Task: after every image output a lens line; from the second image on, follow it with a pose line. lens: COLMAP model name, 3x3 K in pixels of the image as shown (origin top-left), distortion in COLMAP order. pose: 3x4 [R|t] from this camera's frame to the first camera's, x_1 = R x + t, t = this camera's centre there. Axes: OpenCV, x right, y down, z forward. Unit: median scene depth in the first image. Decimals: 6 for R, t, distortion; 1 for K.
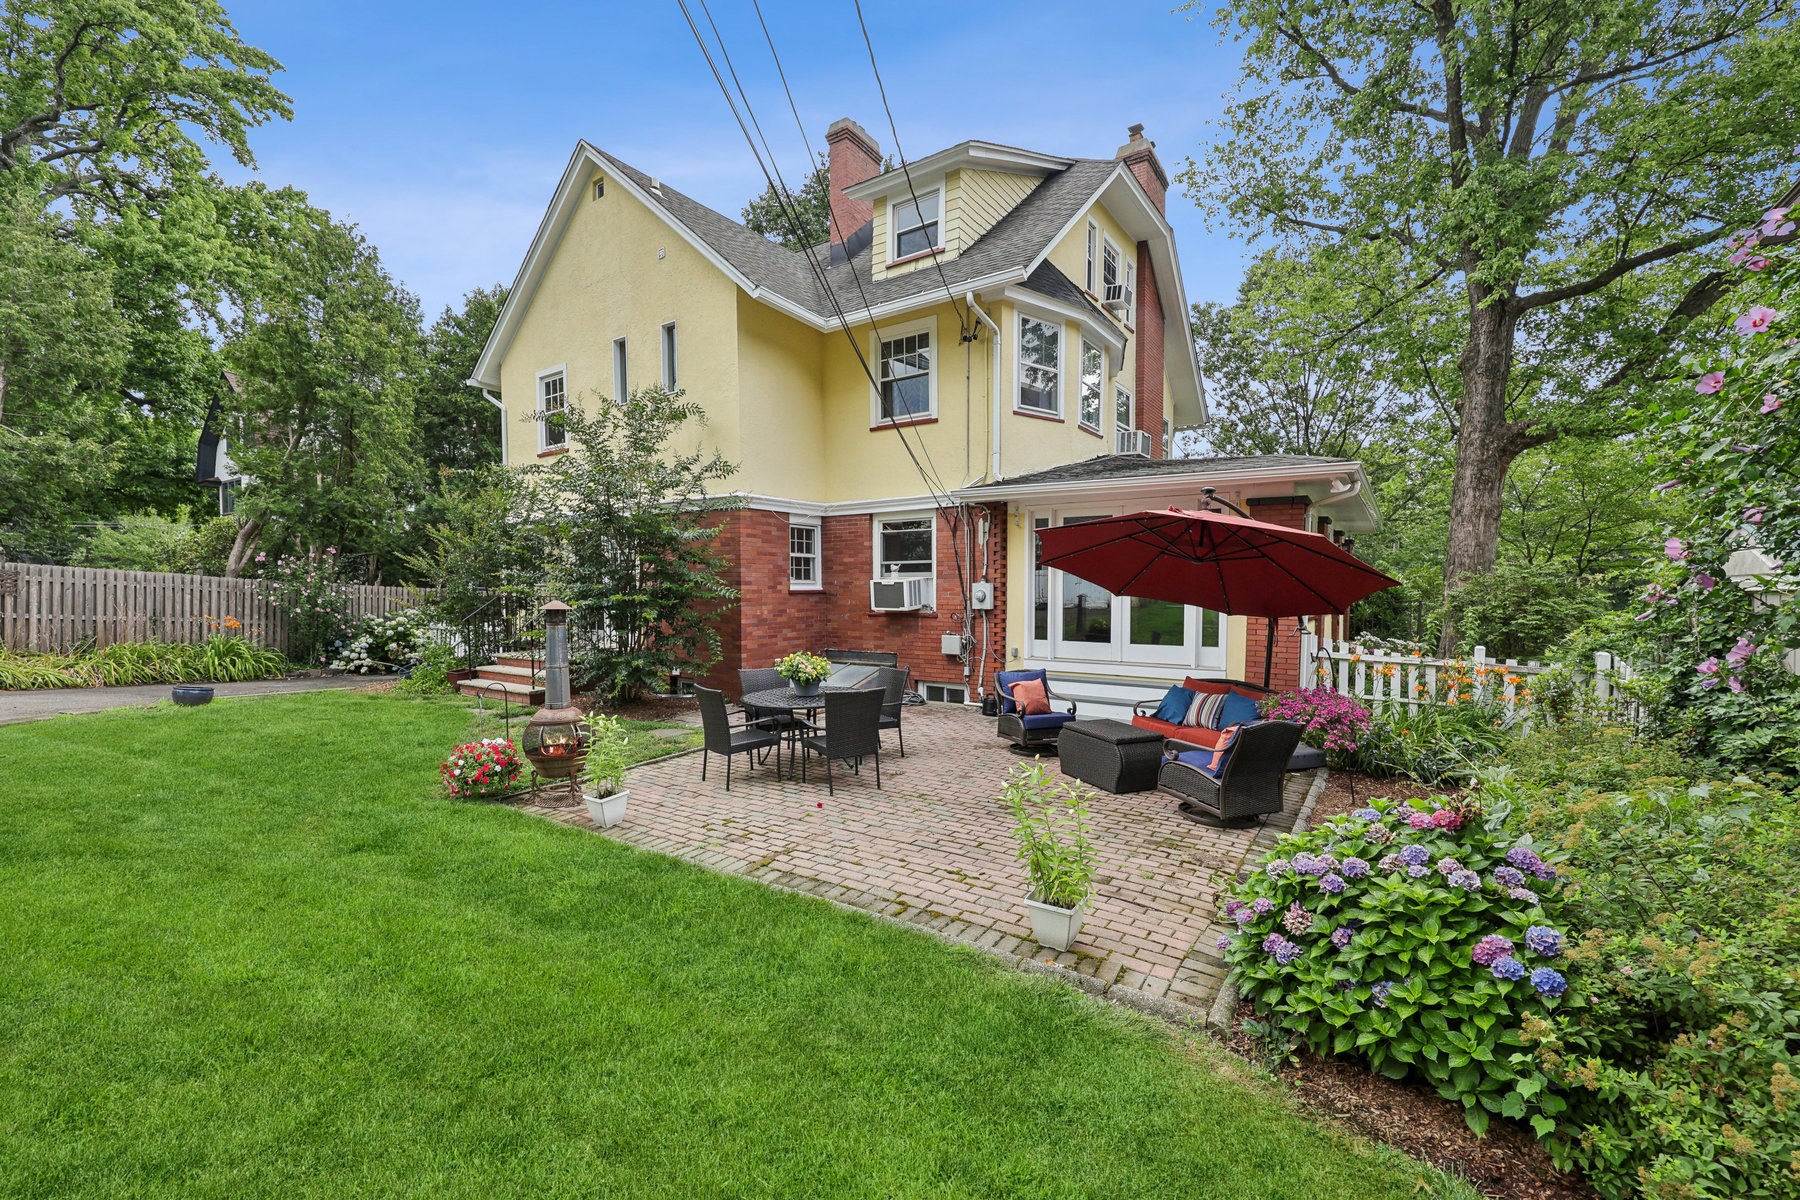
lens RADIAL K [[747.5, 0, 903.8], [0, 747.5, 591.5], [0, 0, 1]] dist [0.001711, 0.000097]
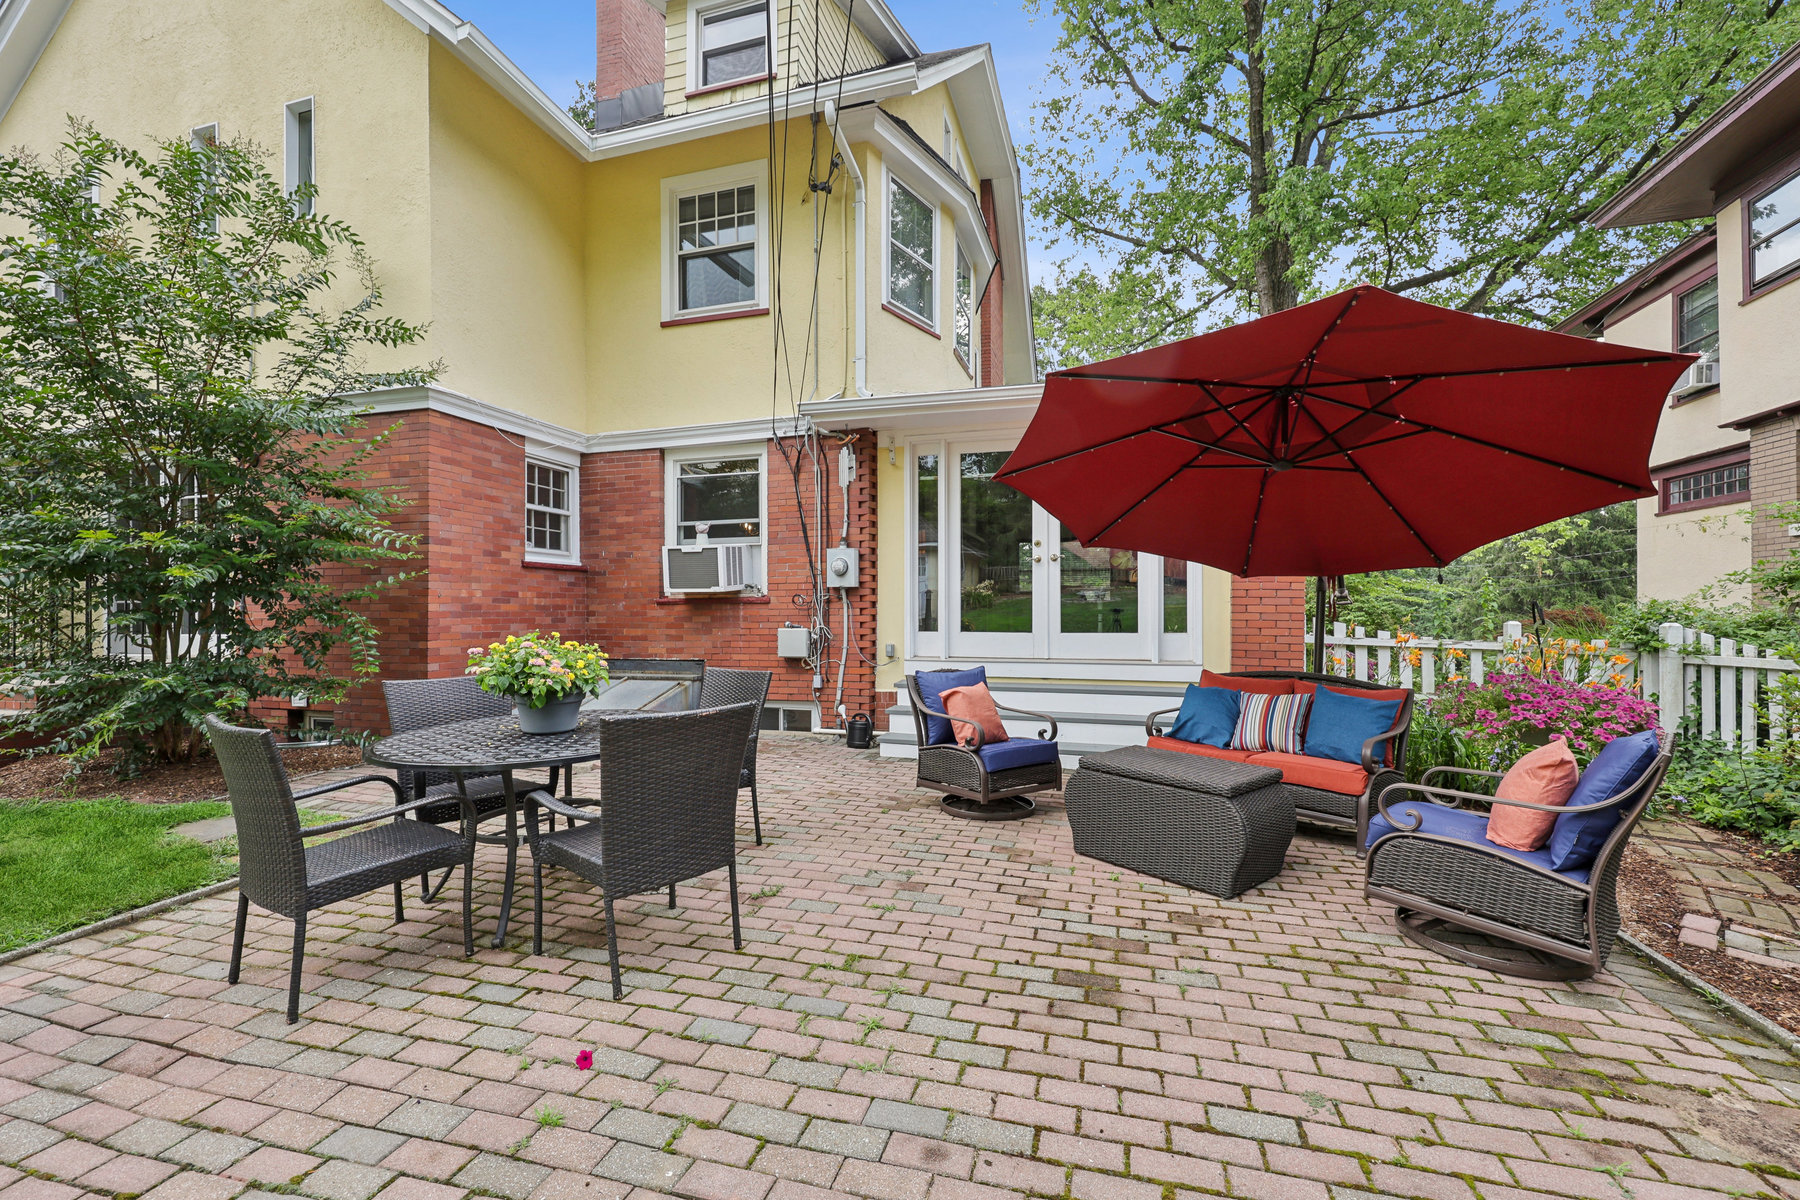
lens RADIAL K [[747.5, 0, 903.8], [0, 747.5, 591.5], [0, 0, 1]] dist [0.001711, 0.000097]
pose [[0.953599, 0.005231, 0.301035, -0.042951], [0.004360, 0.999504, -0.031179, 0.048298], [-0.301048, 0.031045, 0.953103, 0.347312]]
